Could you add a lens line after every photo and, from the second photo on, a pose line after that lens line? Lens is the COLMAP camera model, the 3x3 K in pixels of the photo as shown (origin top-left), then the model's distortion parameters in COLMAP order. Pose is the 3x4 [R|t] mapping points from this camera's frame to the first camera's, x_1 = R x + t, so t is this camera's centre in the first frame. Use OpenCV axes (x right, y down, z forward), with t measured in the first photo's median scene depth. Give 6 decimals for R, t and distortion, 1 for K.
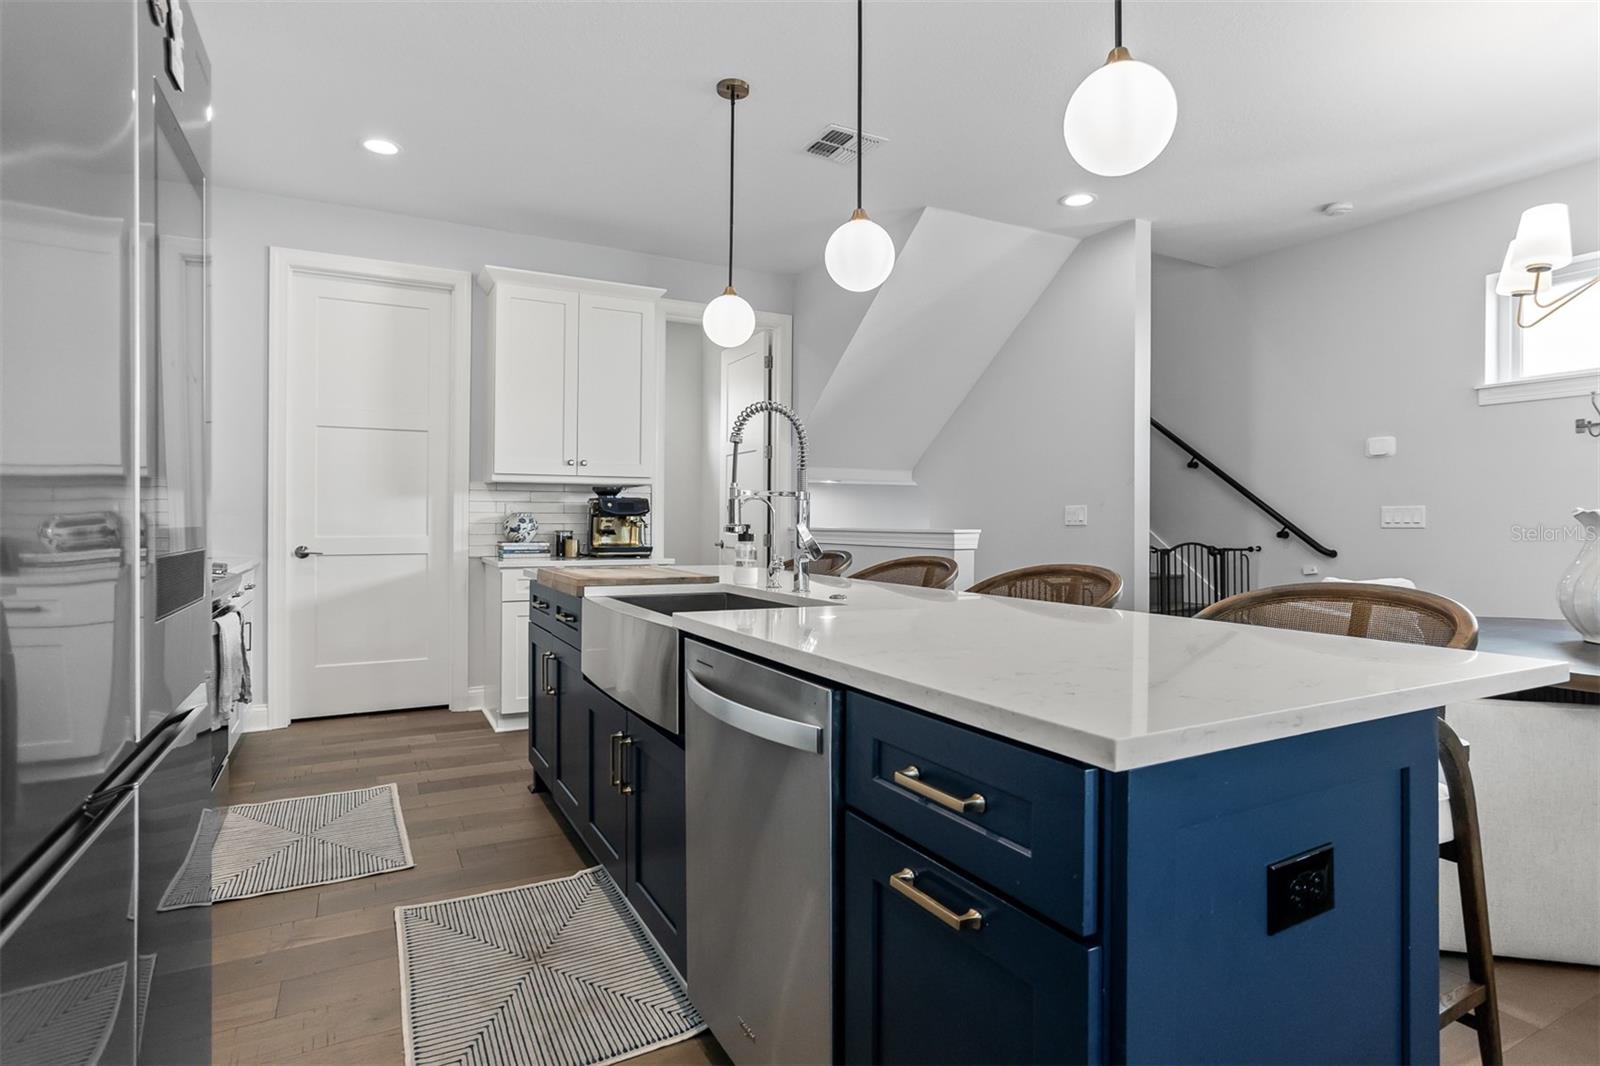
lens RADIAL K [[818.5, 0, 789.8], [0, 818.5, 521.2], [0, 0, 1]] dist [-0.023973, 0.003107]
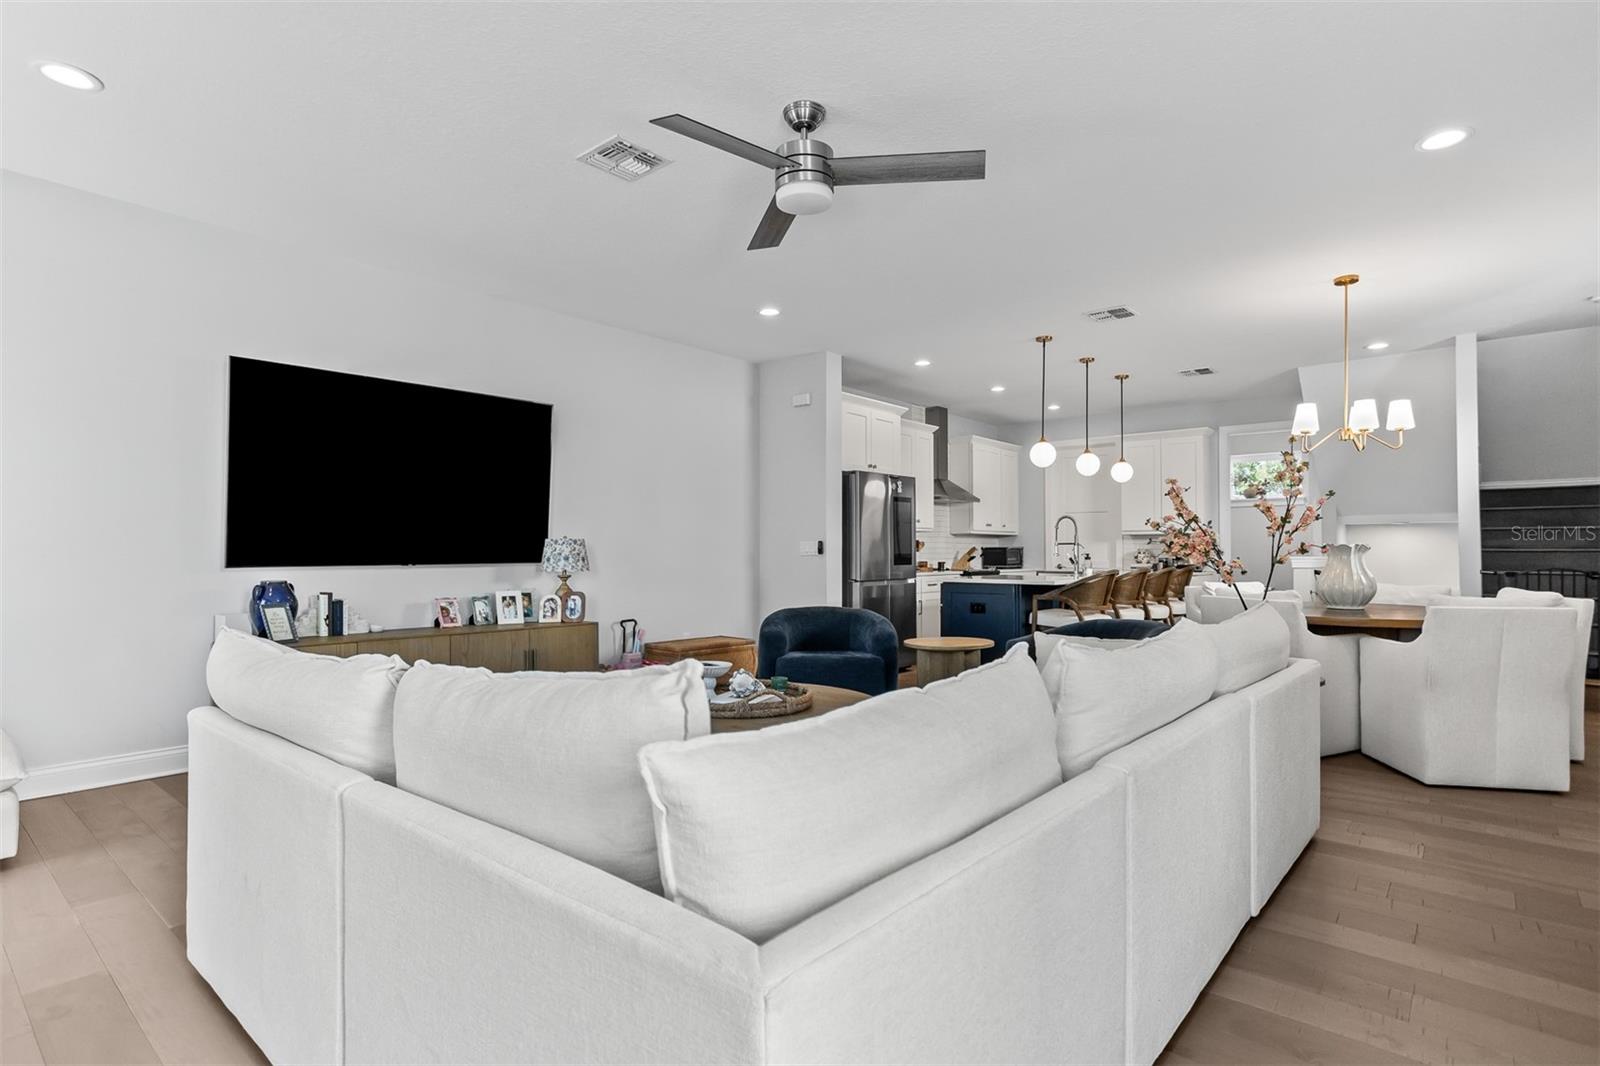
lens RADIAL K [[818.5, 0, 788.1], [0, 818.5, 526.0], [0, 0, 1]] dist [-0.023973, 0.003107]
pose [[0.355163, -0.033526, -0.934203, 1.293825], [0.001121, 0.999371, -0.035438, 0.003048], [0.934804, 0.011540, 0.354977, -0.574870]]
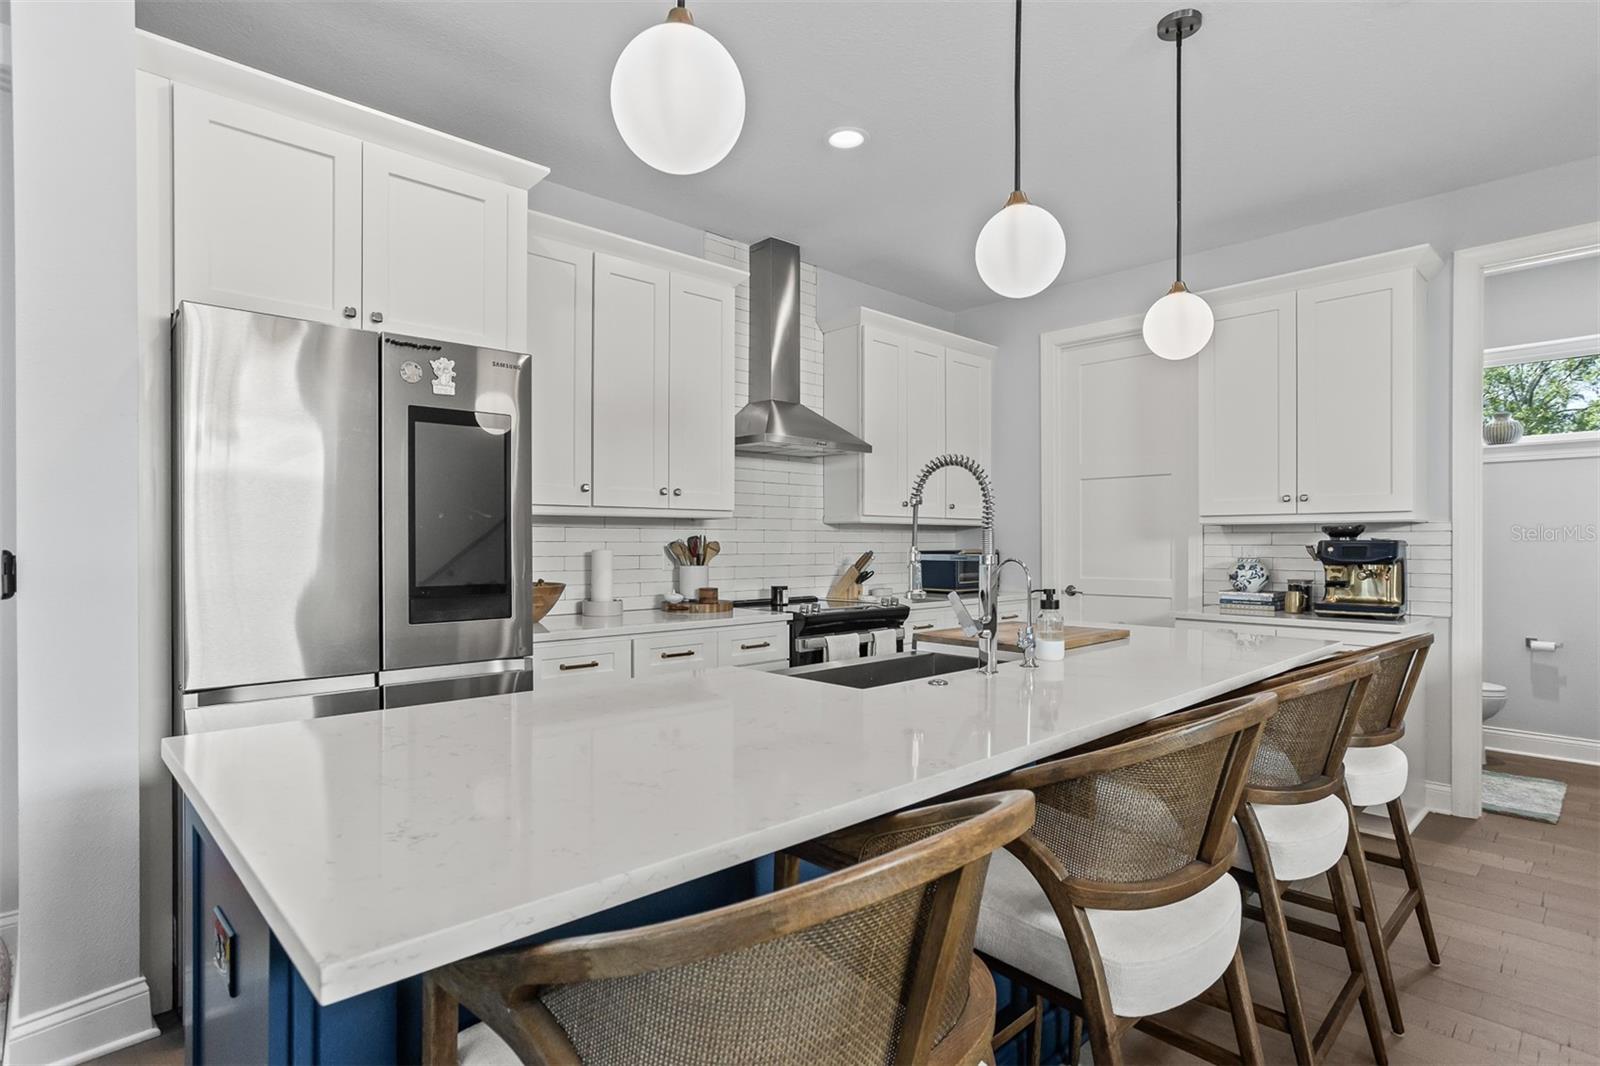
lens RADIAL K [[818.5, 0, 797.9], [0, 818.5, 546.9], [0, 0, 1]] dist [-0.023973, 0.003107]
pose [[0.252384, -0.000056, -0.967627, 0.401970], [0.001217, 0.999999, 0.000259, -0.023360], [0.967626, -0.001243, 0.252384, 0.311119]]
